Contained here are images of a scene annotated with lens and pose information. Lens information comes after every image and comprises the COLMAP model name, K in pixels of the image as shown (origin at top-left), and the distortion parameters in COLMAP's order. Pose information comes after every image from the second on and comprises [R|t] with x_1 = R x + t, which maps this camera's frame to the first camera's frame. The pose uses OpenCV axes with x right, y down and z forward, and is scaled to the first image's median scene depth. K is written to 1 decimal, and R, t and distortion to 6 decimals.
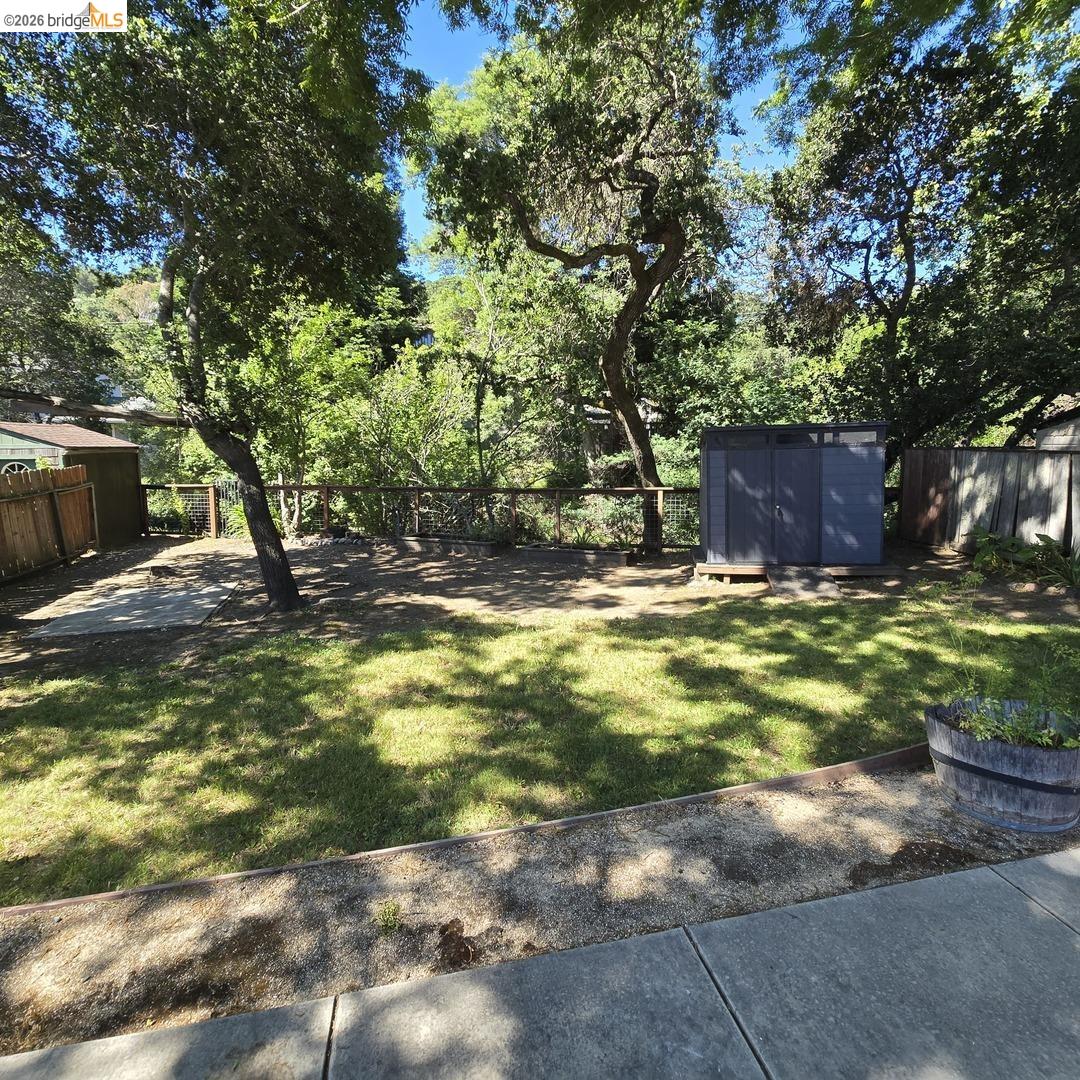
lens RADIAL K [[601.2, 0, 566.5], [0, 601.2, 507.2], [0, 0, 1]] dist [0.001379, -0.000393]
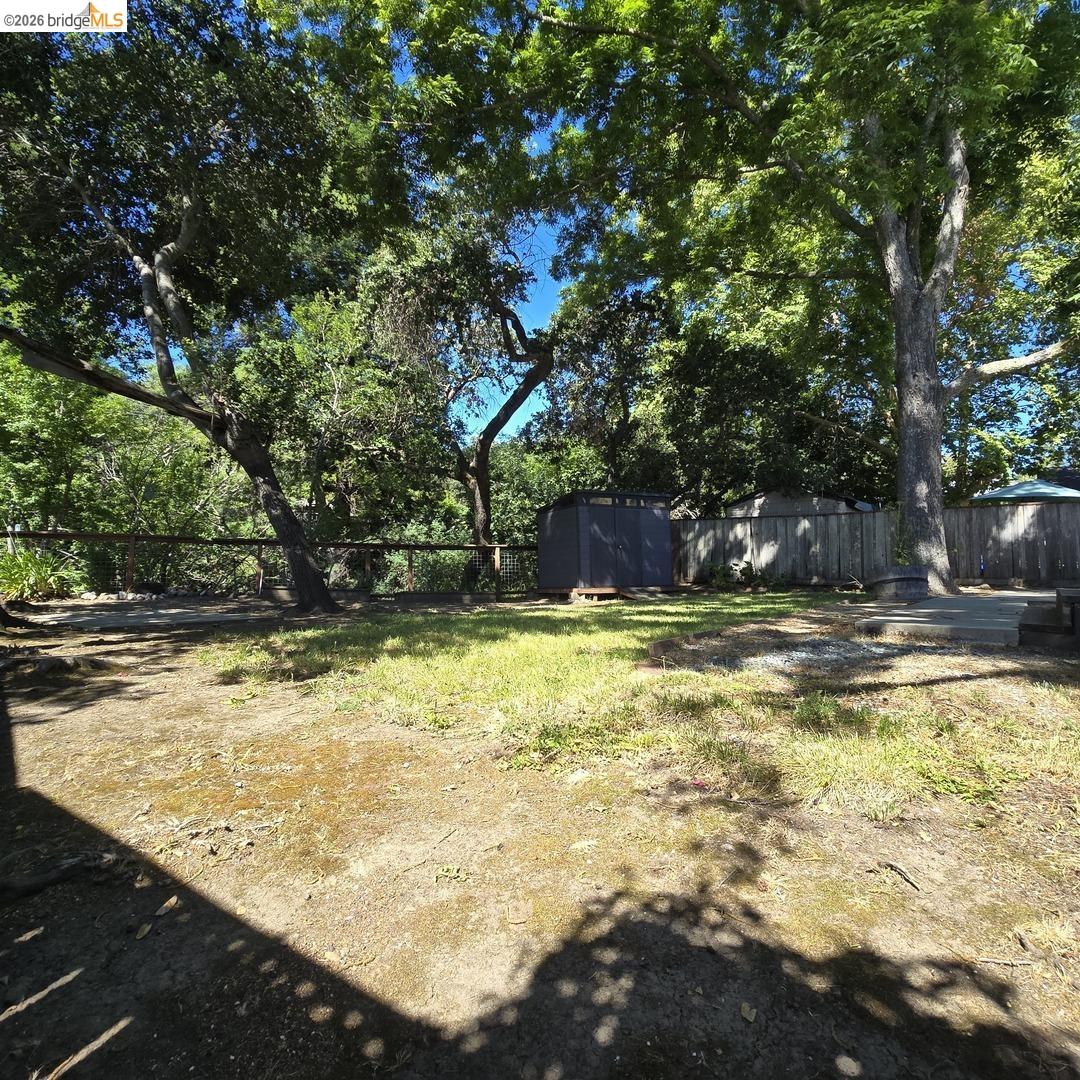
lens RADIAL K [[586.1, 0, 546.9], [0, 586.1, 538.1], [0, 0, 1]] dist [-0.004078, -0.000614]
pose [[0.791665, 0.052617, 0.608686, -0.664748], [0.046718, 0.988154, -0.146182, 0.179005], [-0.609167, 0.144164, 0.779829, -0.009687]]
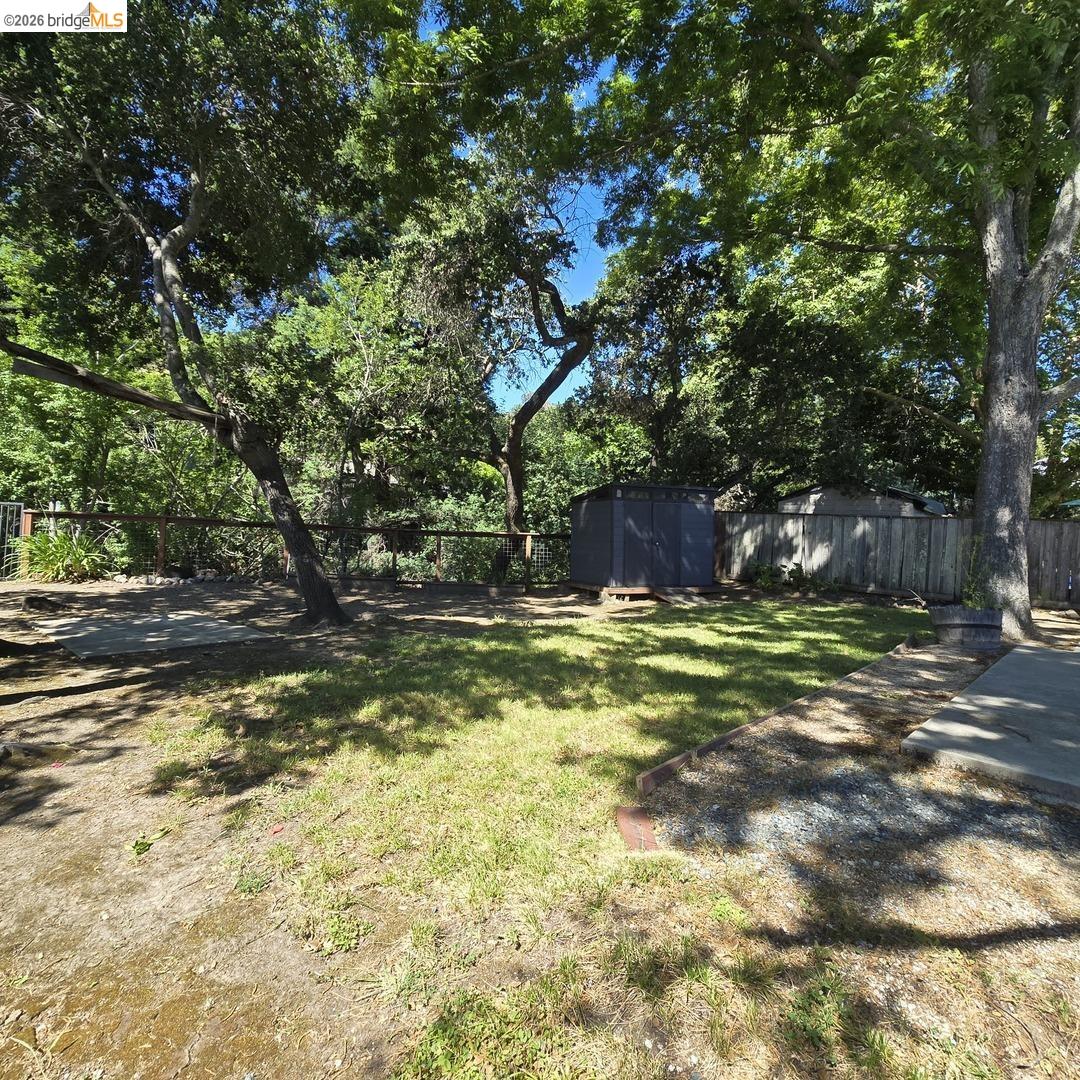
lens RADIAL K [[590.5, 0, 542.8], [0, 590.5, 539.3], [0, 0, 1]] dist [-0.006223, 0.002003]
pose [[0.841836, 0.040677, 0.538198, -0.596931], [0.000093, 0.997145, -0.075509, 0.089929], [-0.539733, 0.063616, 0.839429, 0.007759]]
